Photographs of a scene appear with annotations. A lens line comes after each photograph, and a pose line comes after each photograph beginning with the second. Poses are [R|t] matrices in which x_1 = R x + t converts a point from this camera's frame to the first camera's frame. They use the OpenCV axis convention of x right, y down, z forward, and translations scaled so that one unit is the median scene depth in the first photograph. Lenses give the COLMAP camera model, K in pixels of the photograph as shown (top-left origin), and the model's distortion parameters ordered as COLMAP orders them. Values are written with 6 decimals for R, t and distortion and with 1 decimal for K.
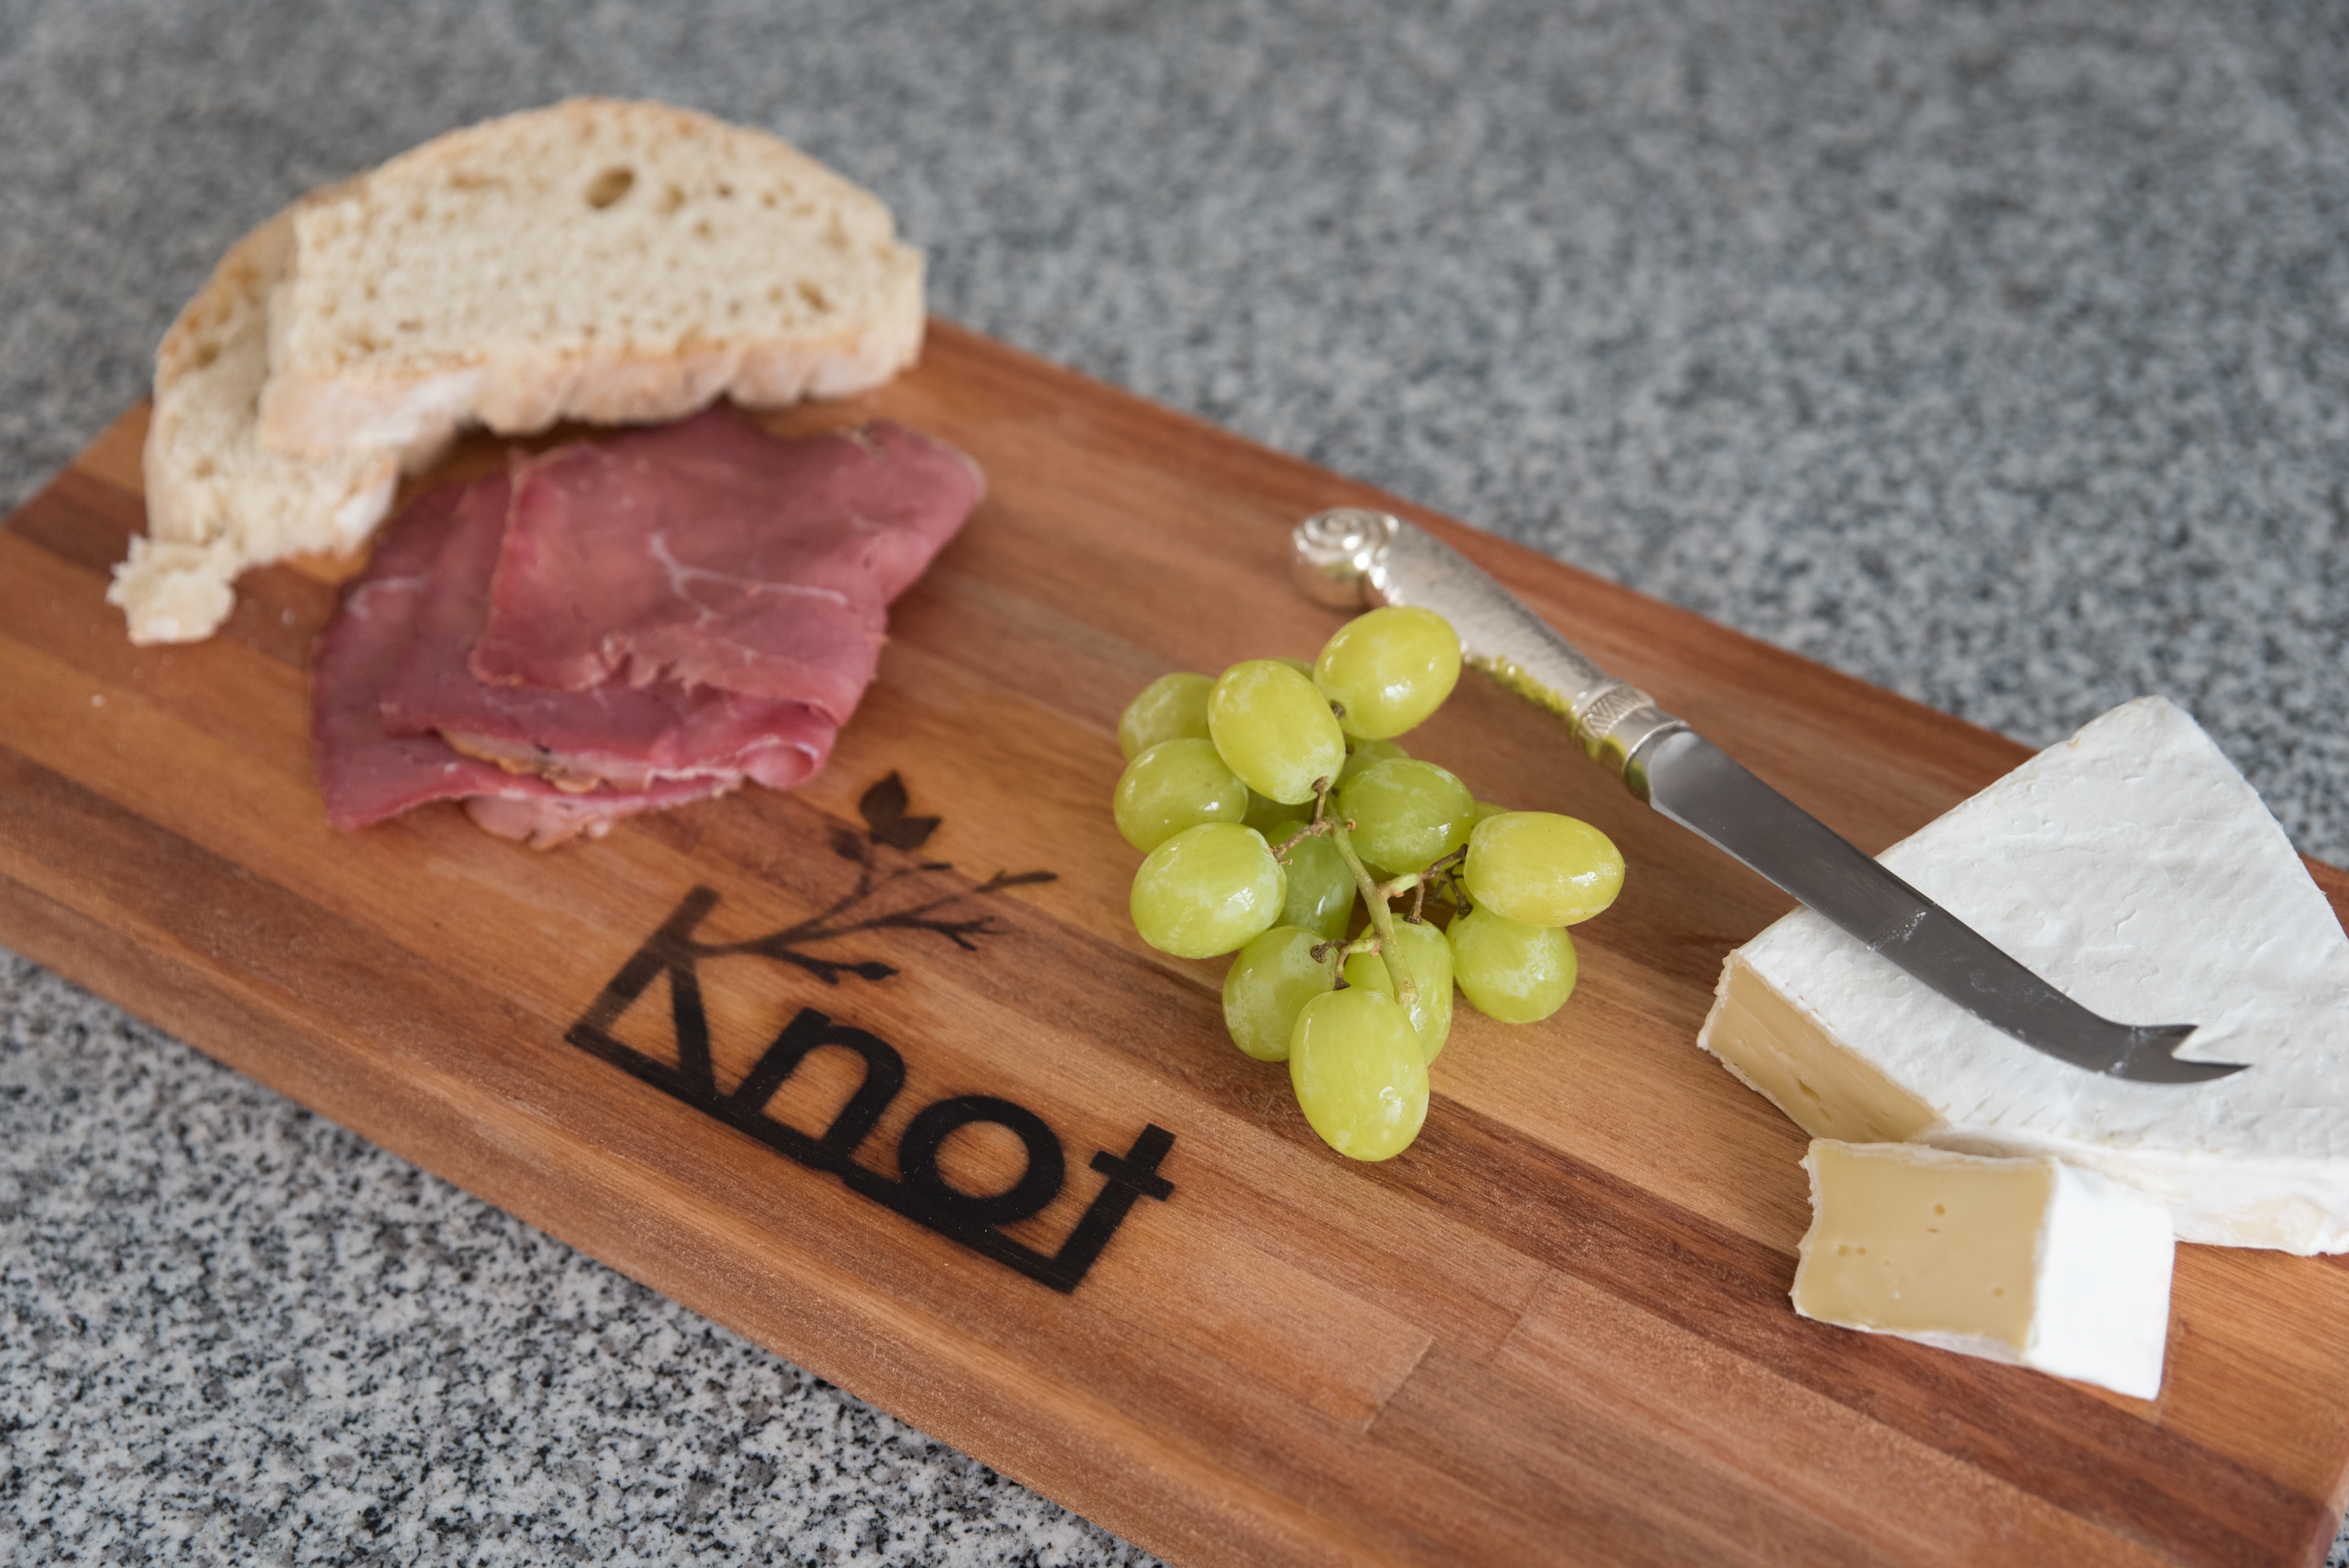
lens RADIAL K [[3143.0, 0, 1176.9], [0, 3143.0, 782.3], [0, 0, 1]] dist [-0.018725, 0.000000]
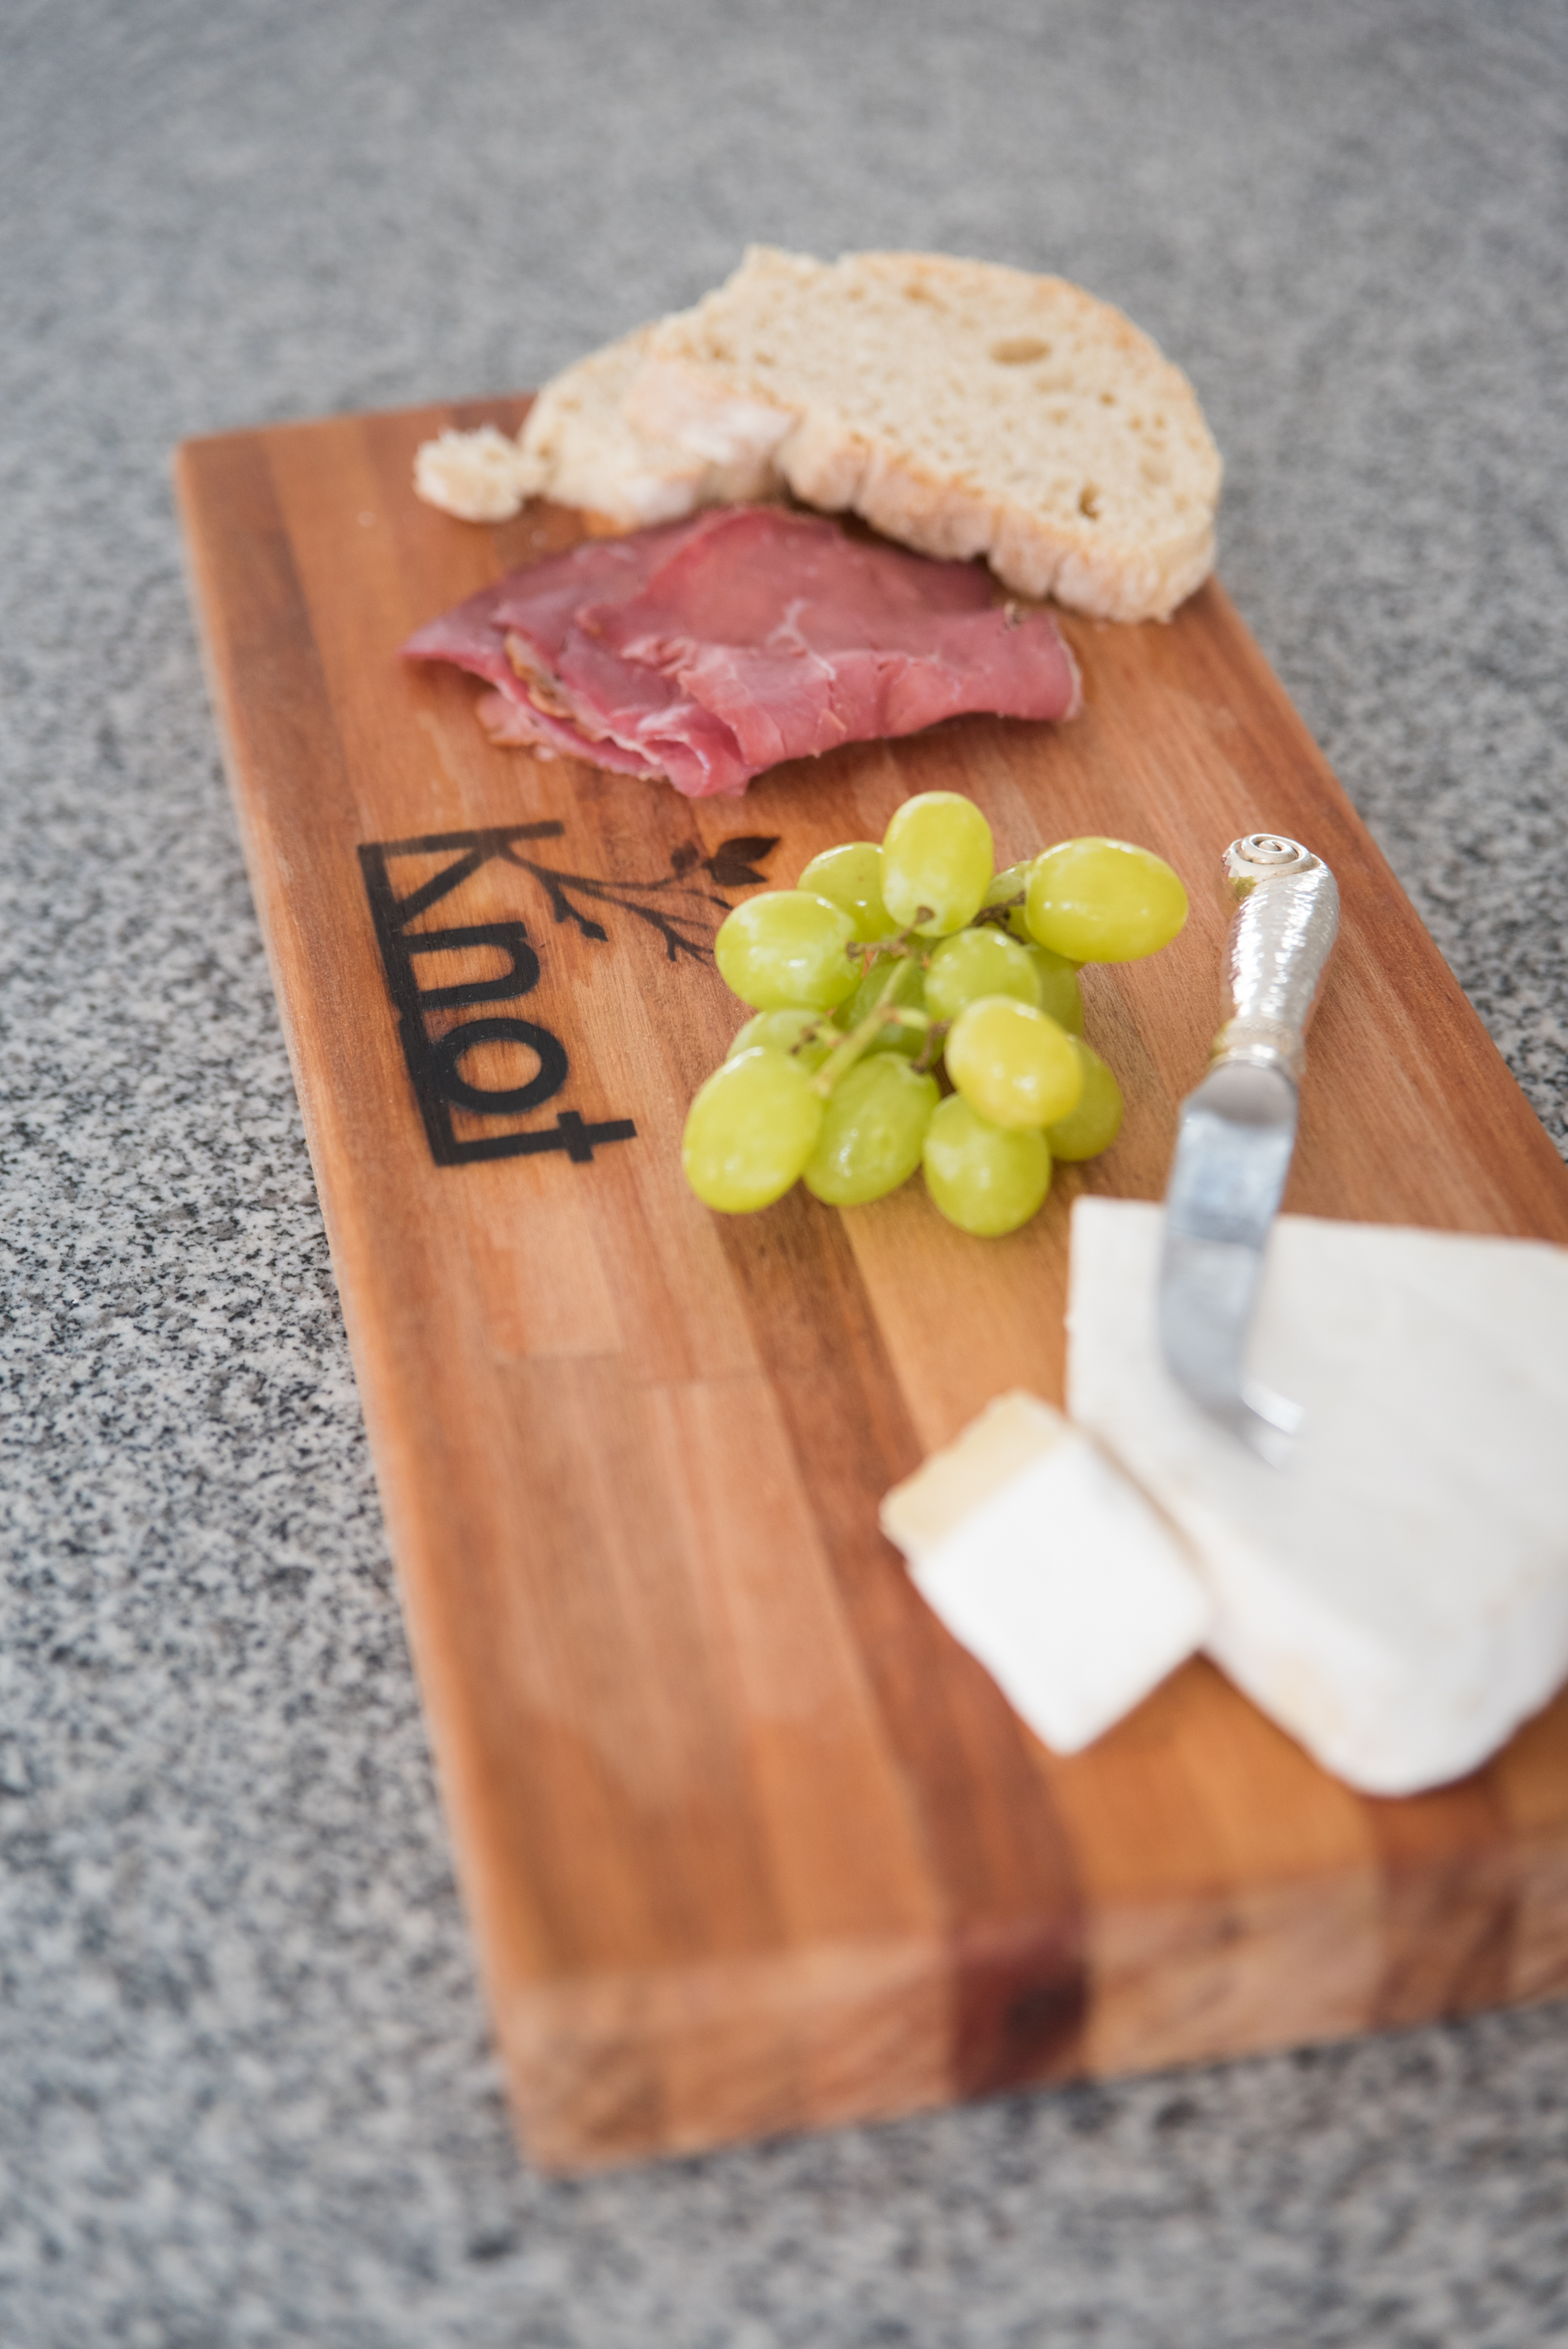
lens RADIAL K [[4234.5, 0, 780.9], [0, 4234.5, 1175.0], [0, 0, 1]] dist [-0.017206, 0.000000]
pose [[0.672860, 0.455379, -0.583001, 0.833564], [-0.558374, 0.829582, 0.003545, 0.089796], [0.485261, 0.323147, 0.812464, -0.105440]]
